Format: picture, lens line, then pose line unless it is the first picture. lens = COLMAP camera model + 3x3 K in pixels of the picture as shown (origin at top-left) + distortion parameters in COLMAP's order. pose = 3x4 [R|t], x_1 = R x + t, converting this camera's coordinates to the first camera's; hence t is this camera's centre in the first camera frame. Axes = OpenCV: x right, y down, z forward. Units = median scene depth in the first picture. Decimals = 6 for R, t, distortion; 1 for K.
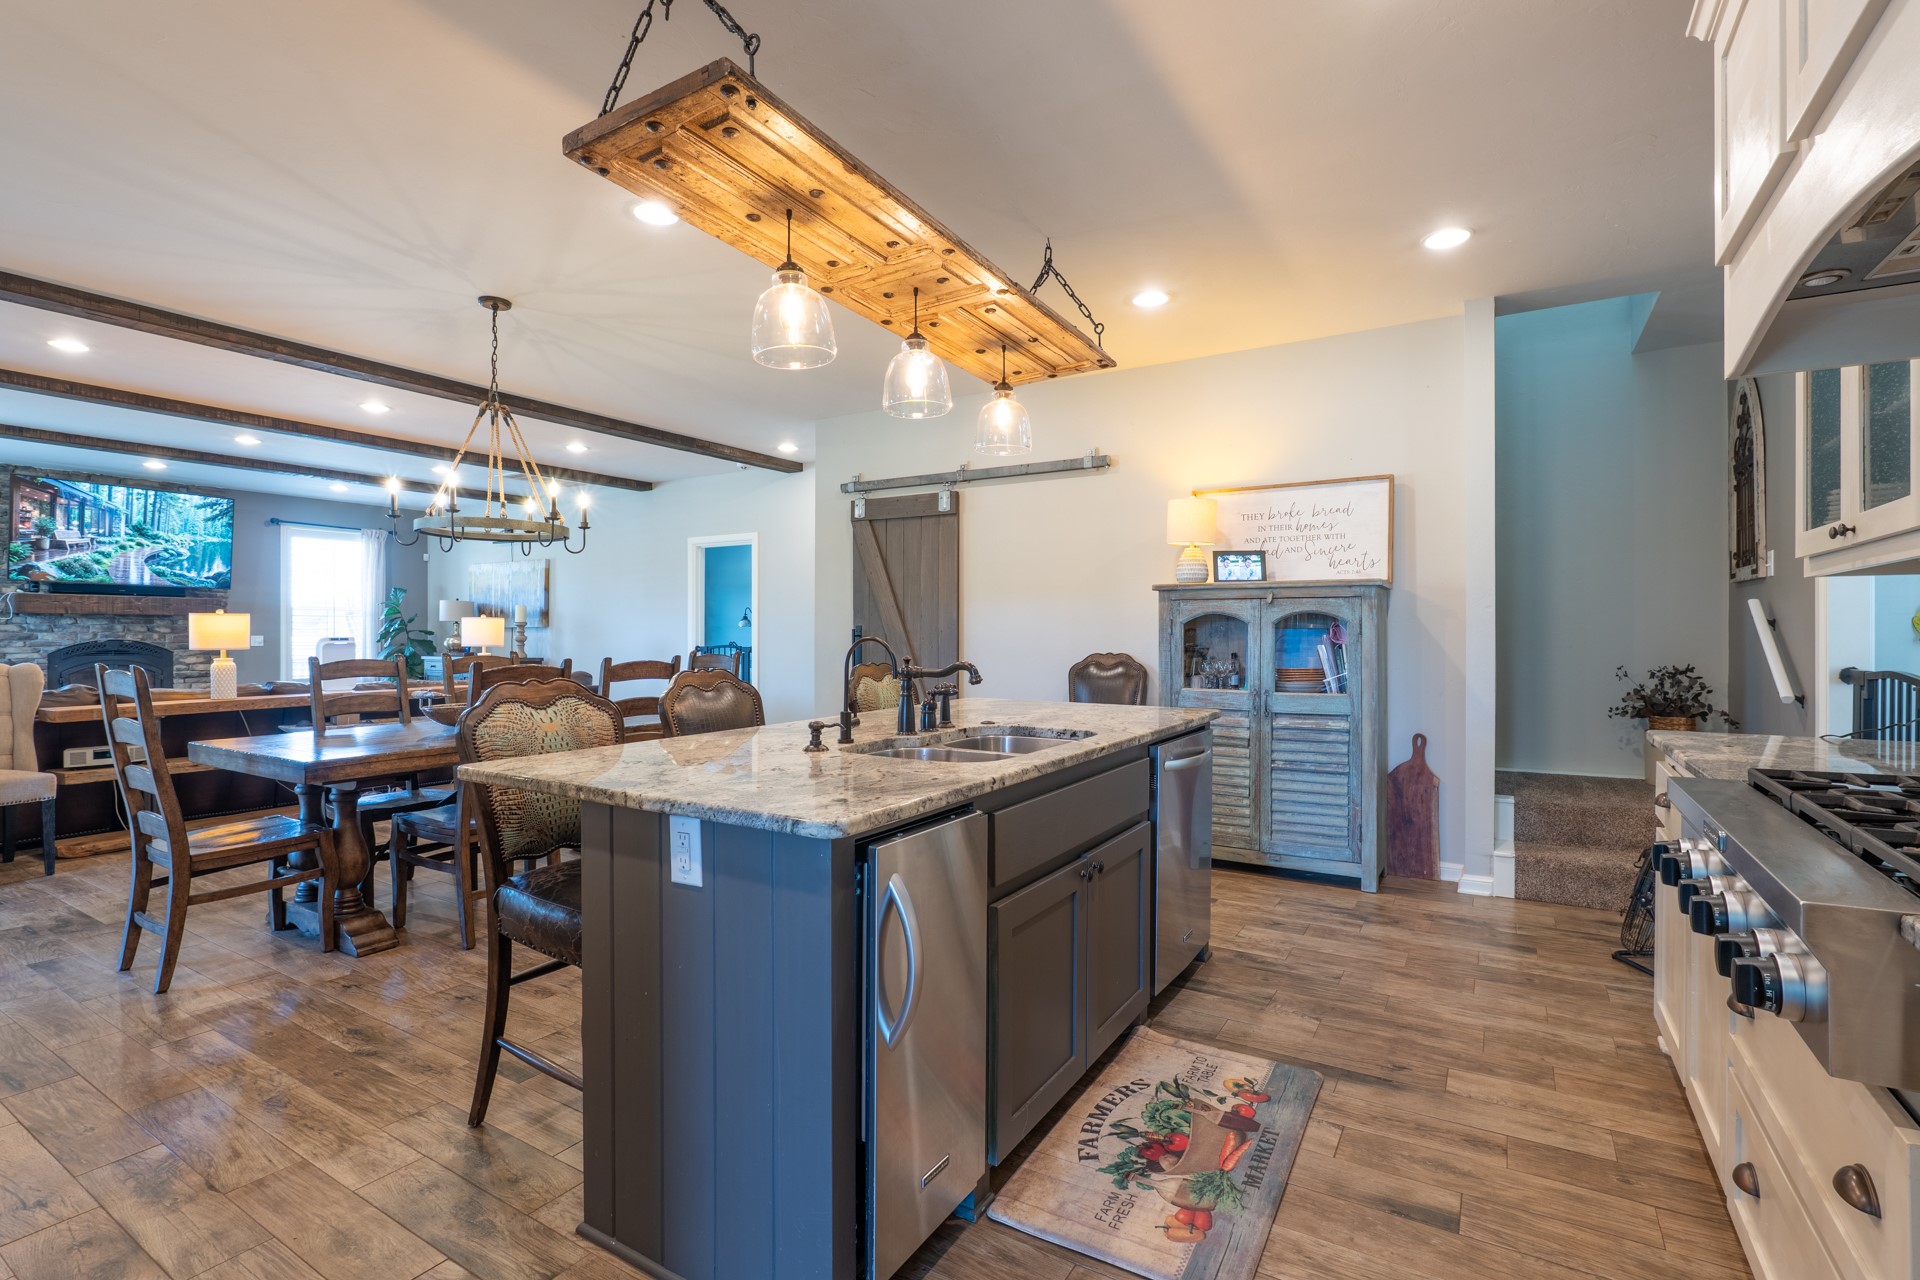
lens RADIAL K [[880.9, 0, 977.6], [0, 880.9, 635.2], [0, 0, 1]] dist [-0.010937, 0.001685]
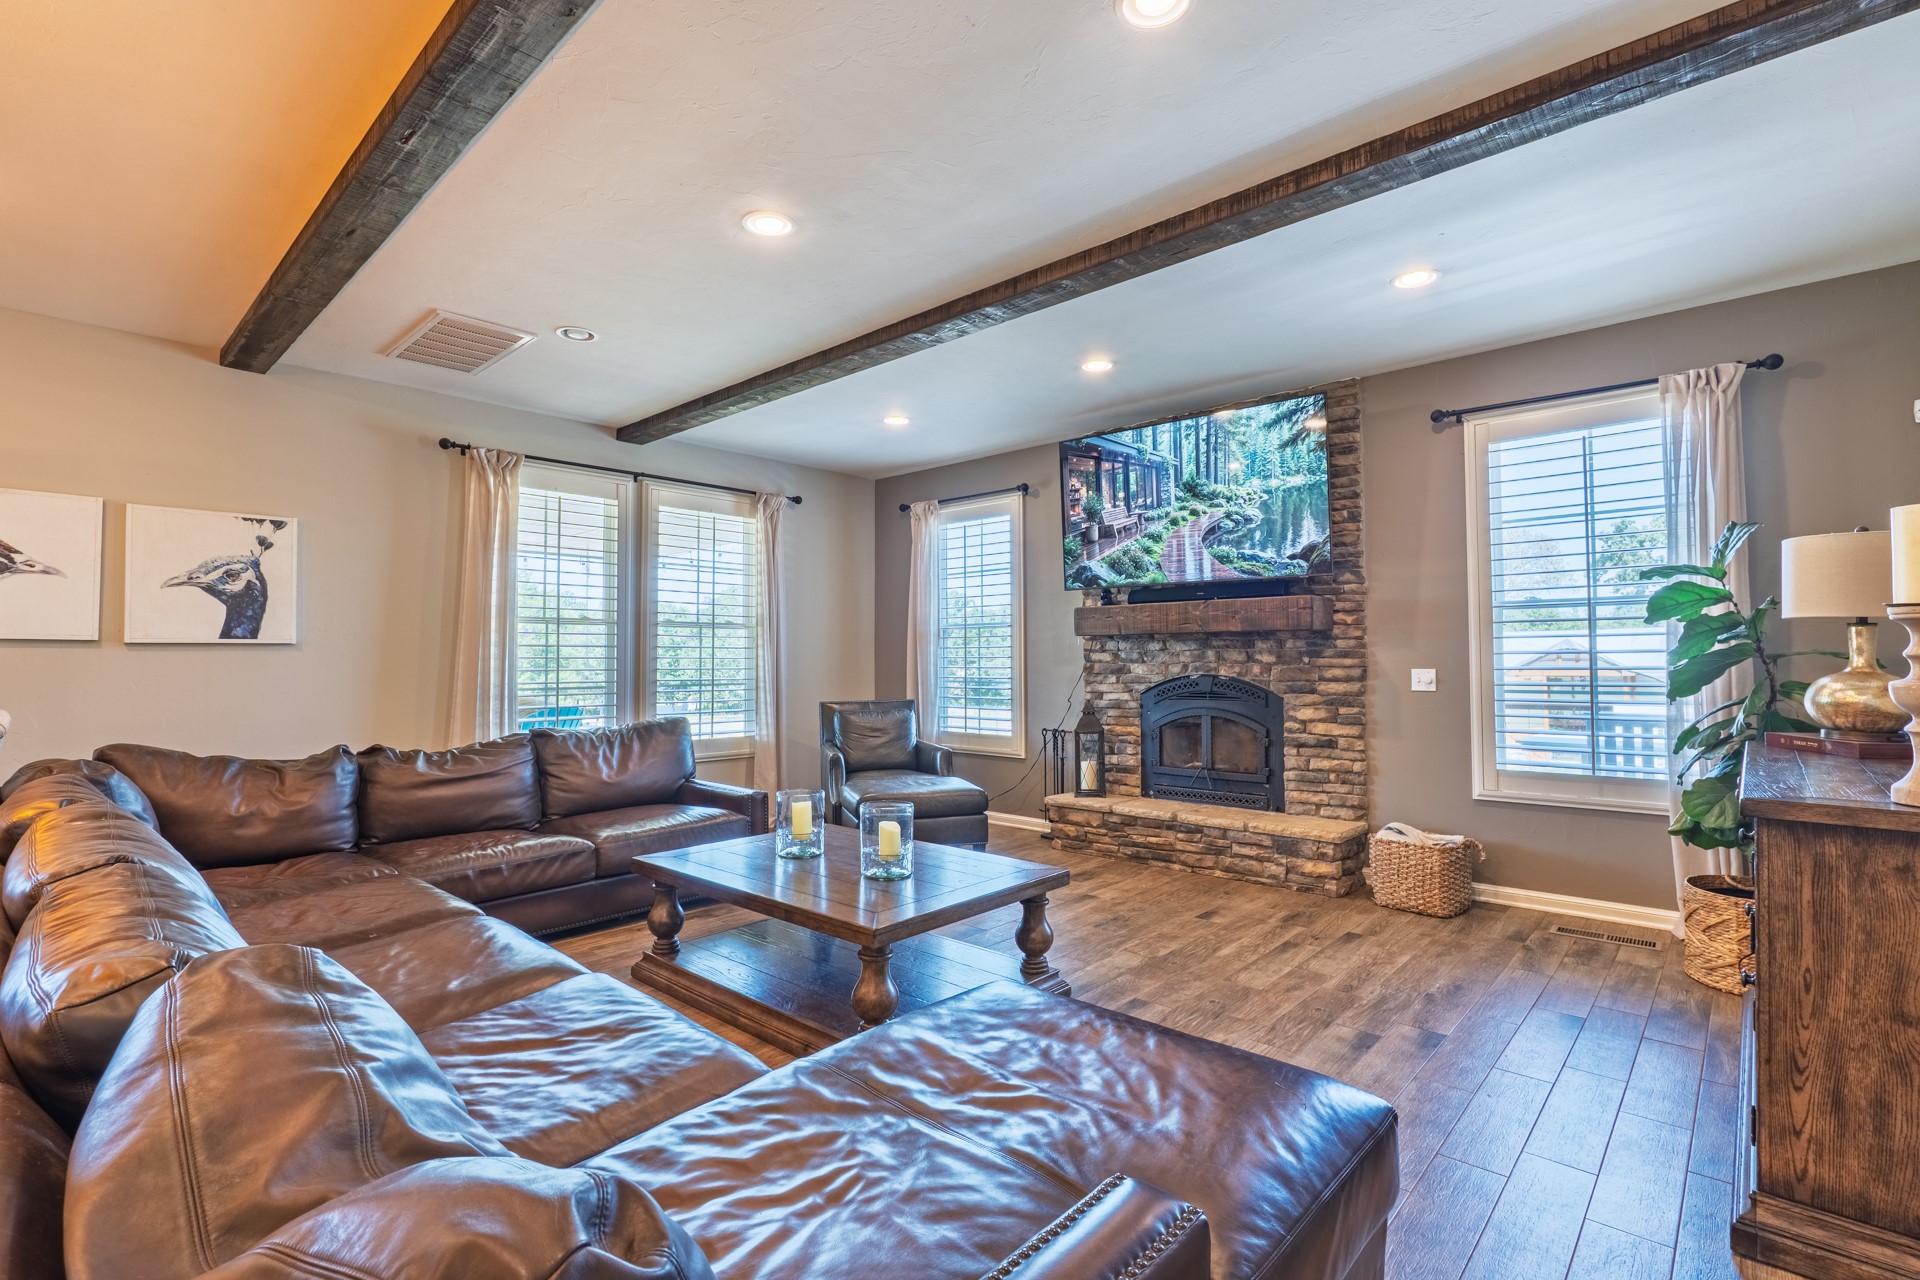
lens RADIAL K [[880.9, 0, 957.3], [0, 880.9, 636.8], [0, 0, 1]] dist [-0.010937, 0.001685]
pose [[-0.210800, -0.028172, -0.977123, -0.355354], [0.003308, 0.999558, -0.029532, -0.003721], [0.977524, -0.009458, -0.210614, 0.981947]]
